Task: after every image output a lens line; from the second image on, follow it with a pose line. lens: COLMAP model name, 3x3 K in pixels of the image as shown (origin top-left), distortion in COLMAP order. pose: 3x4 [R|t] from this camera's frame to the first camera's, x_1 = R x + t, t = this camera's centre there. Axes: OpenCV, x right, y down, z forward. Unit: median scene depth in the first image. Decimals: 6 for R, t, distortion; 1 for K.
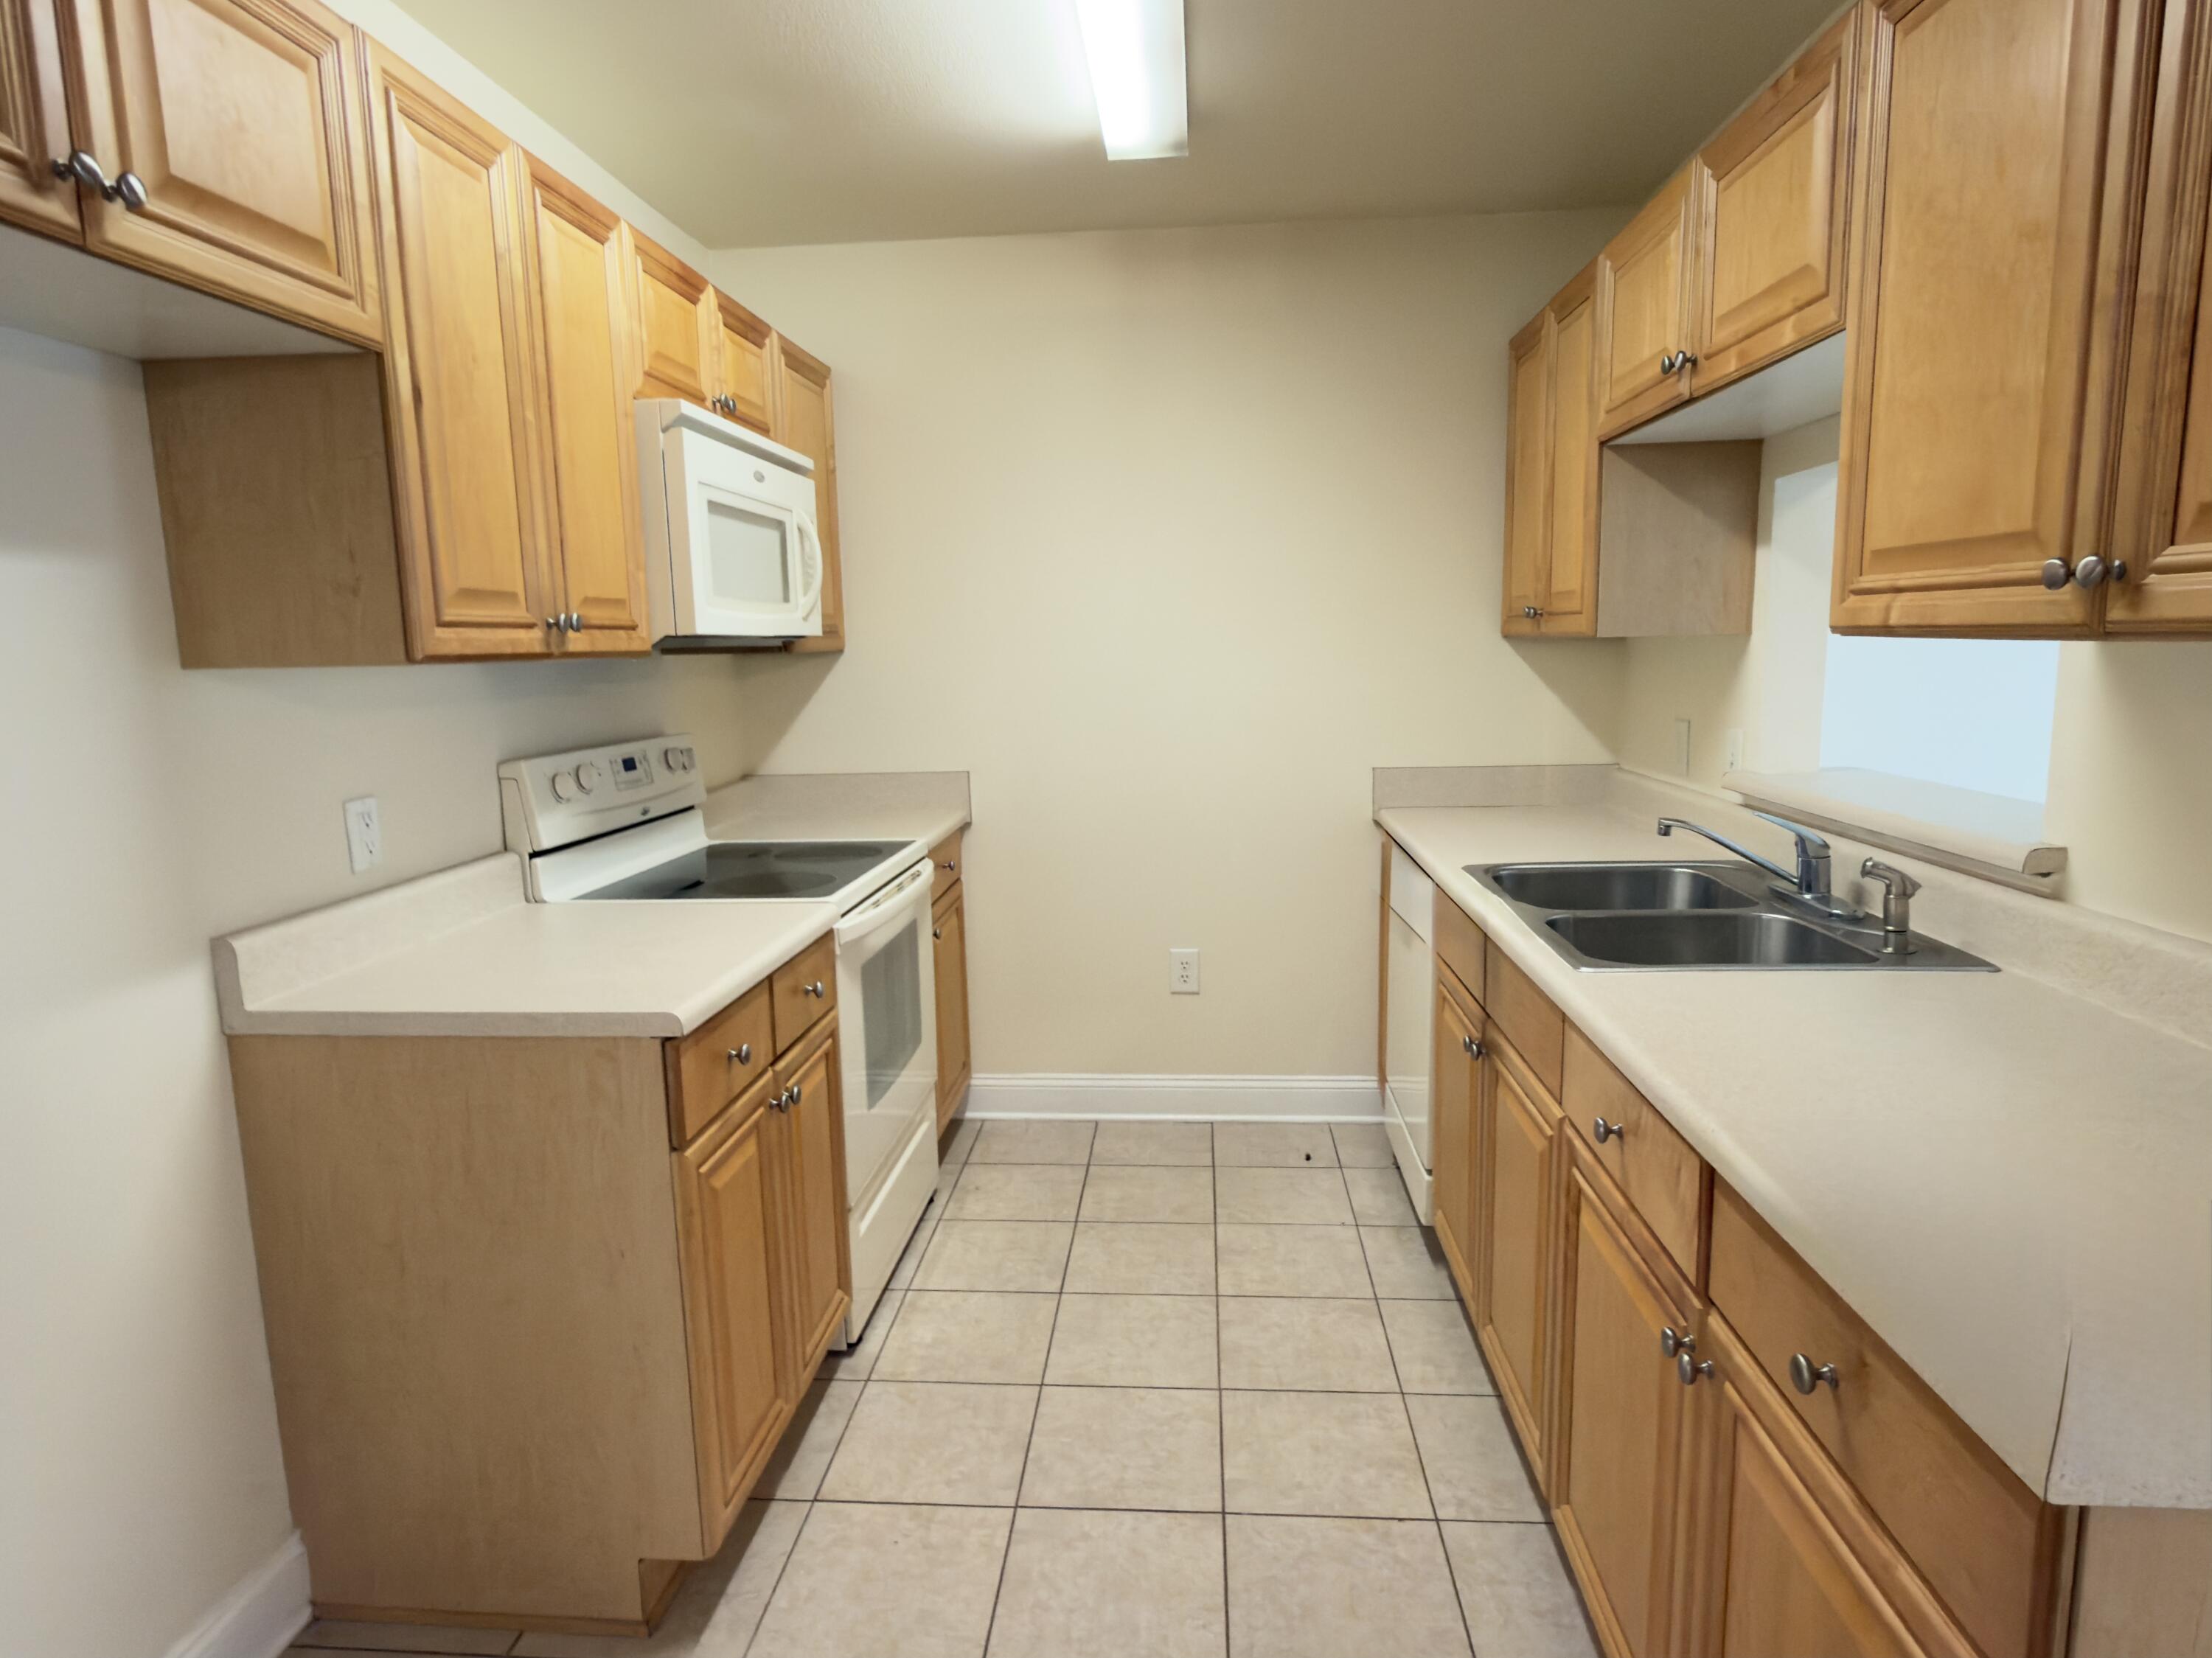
lens RADIAL K [[1253.8, 0, 1111.4], [0, 1253.8, 850.7], [0, 0, 1]] dist [0.001310, 0.002129]
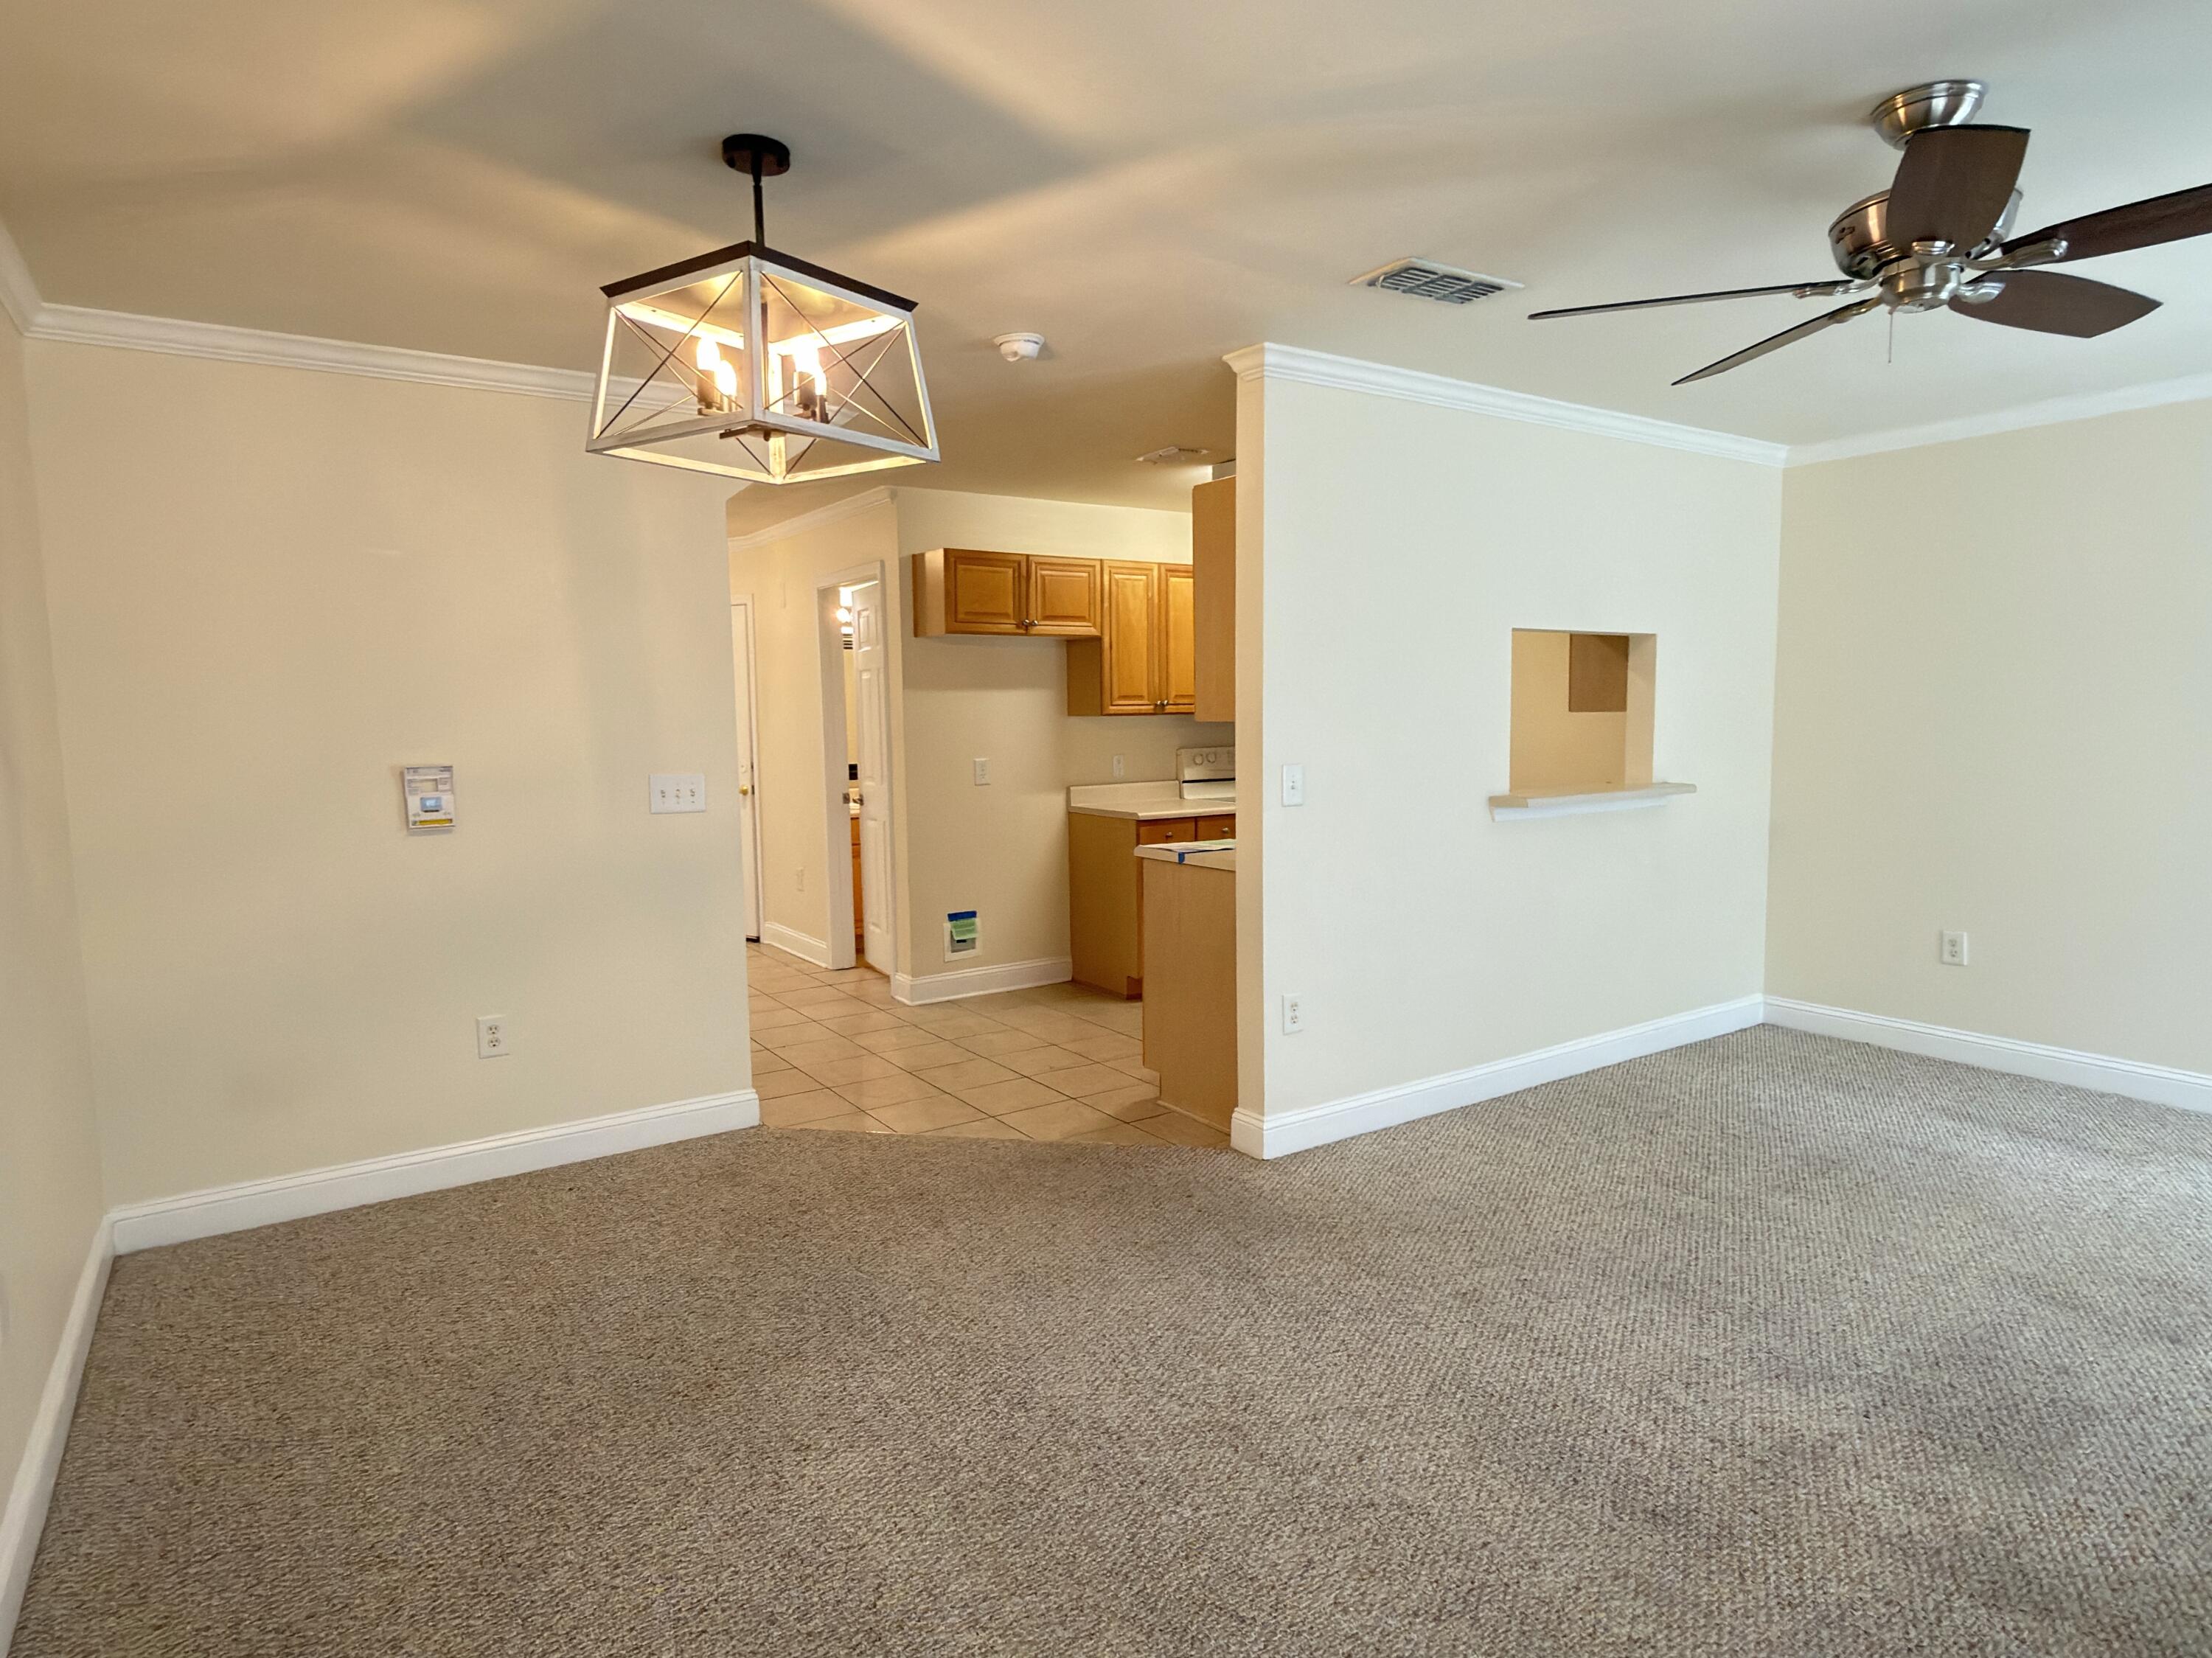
lens RADIAL K [[1253.8, 0, 1111.4], [0, 1253.8, 850.7], [0, 0, 1]] dist [0.001310, 0.002129]
pose [[0.612399, 0.093473, -0.785004, 2.367364], [-0.127513, 0.991662, 0.018604, 0.175371], [0.780198, 0.088705, 0.619212, -1.236683]]
